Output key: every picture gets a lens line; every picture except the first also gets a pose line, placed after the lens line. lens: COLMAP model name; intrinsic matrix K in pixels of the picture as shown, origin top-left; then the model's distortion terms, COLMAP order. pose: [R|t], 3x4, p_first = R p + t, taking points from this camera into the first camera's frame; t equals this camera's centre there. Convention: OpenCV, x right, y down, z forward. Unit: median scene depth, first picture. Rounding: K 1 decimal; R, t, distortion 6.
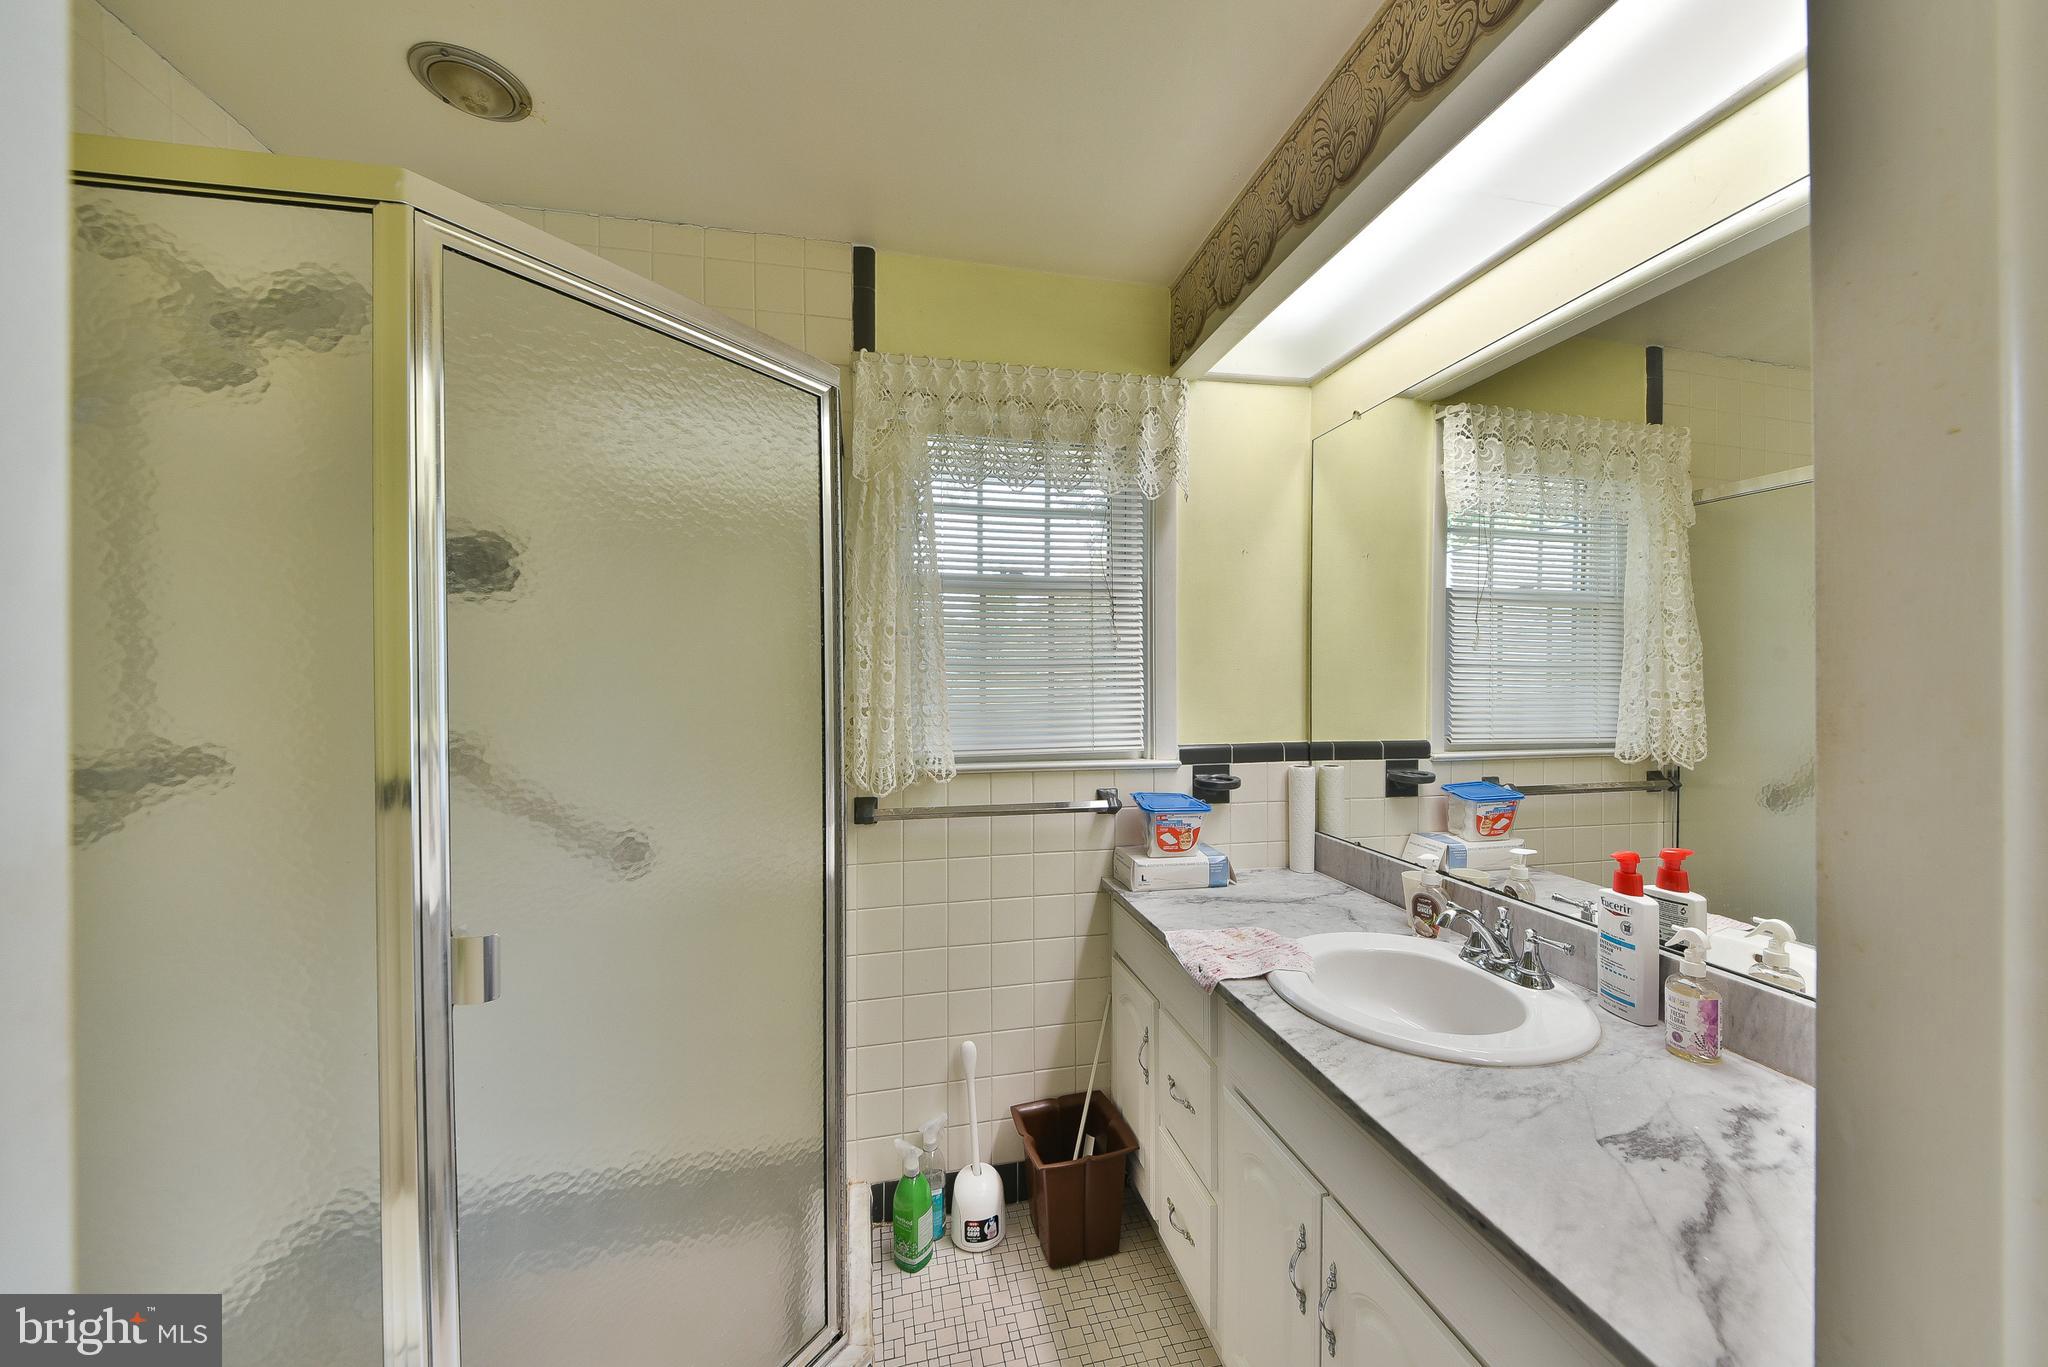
lens RADIAL K [[715.6, 0, 1024.0], [0, 715.6, 674.6], [0, 0, 1]] dist [0.009175, -0.001527]
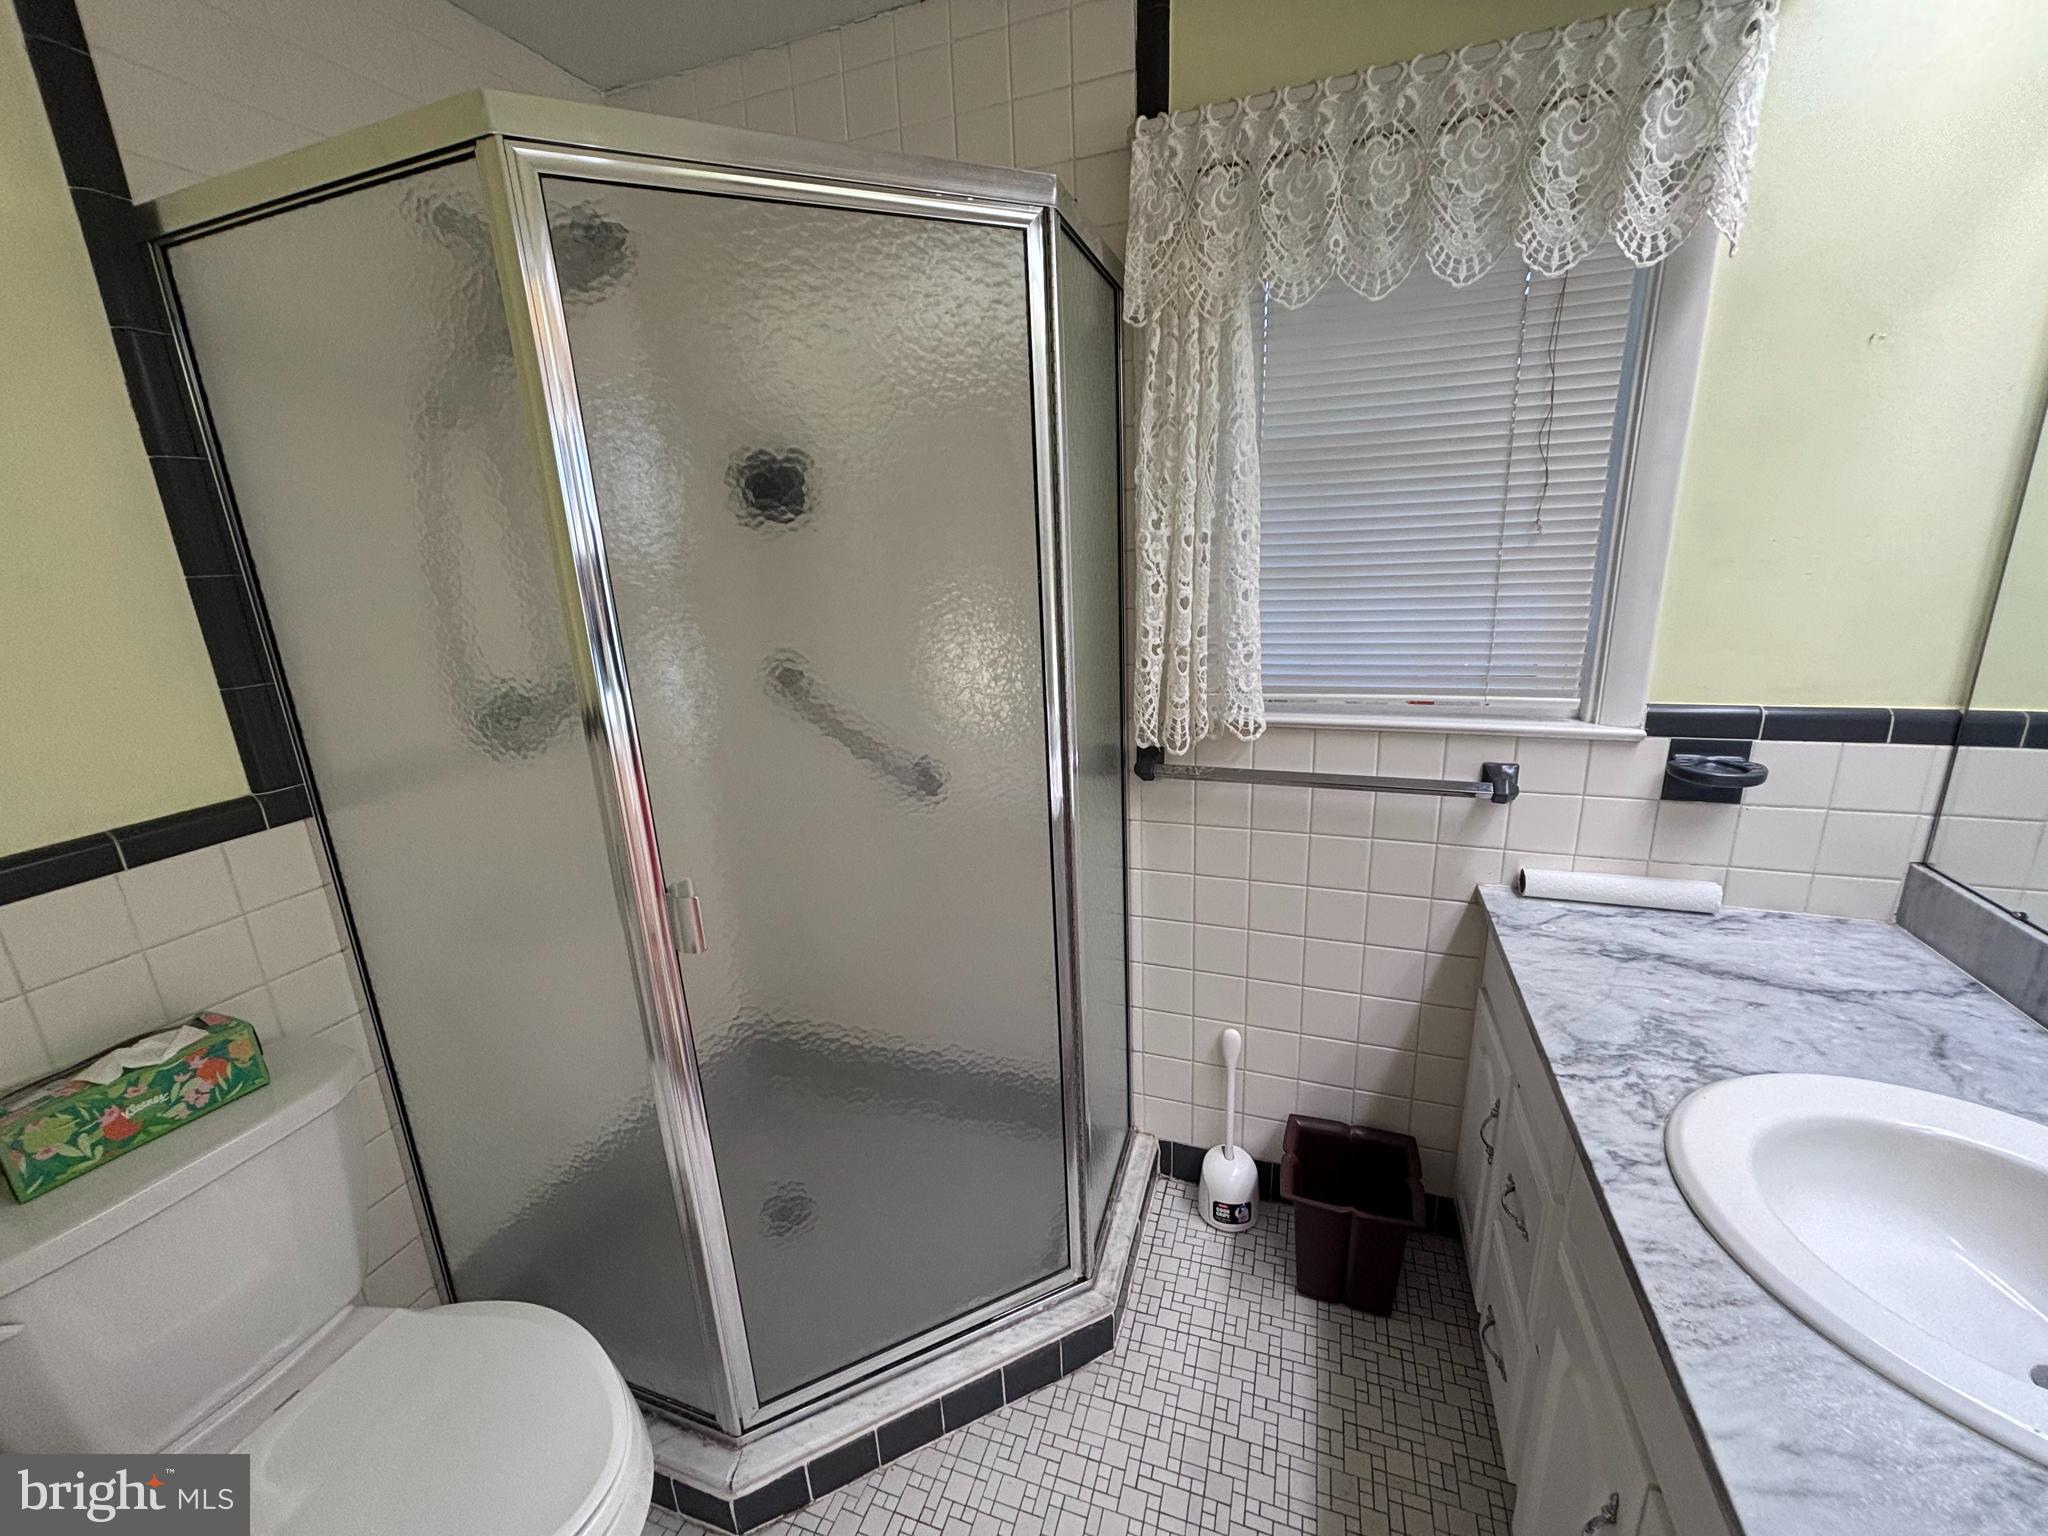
lens RADIAL K [[807.1, 0, 1020.4], [0, 807.1, 768.3], [0, 0, 1]] dist [0.000930, -0.000804]
pose [[0.848546, 0.106027, -0.518389, 0.140110], [0.041457, 0.963384, 0.264902, -0.062286], [0.527495, -0.246272, 0.813080, 0.157716]]
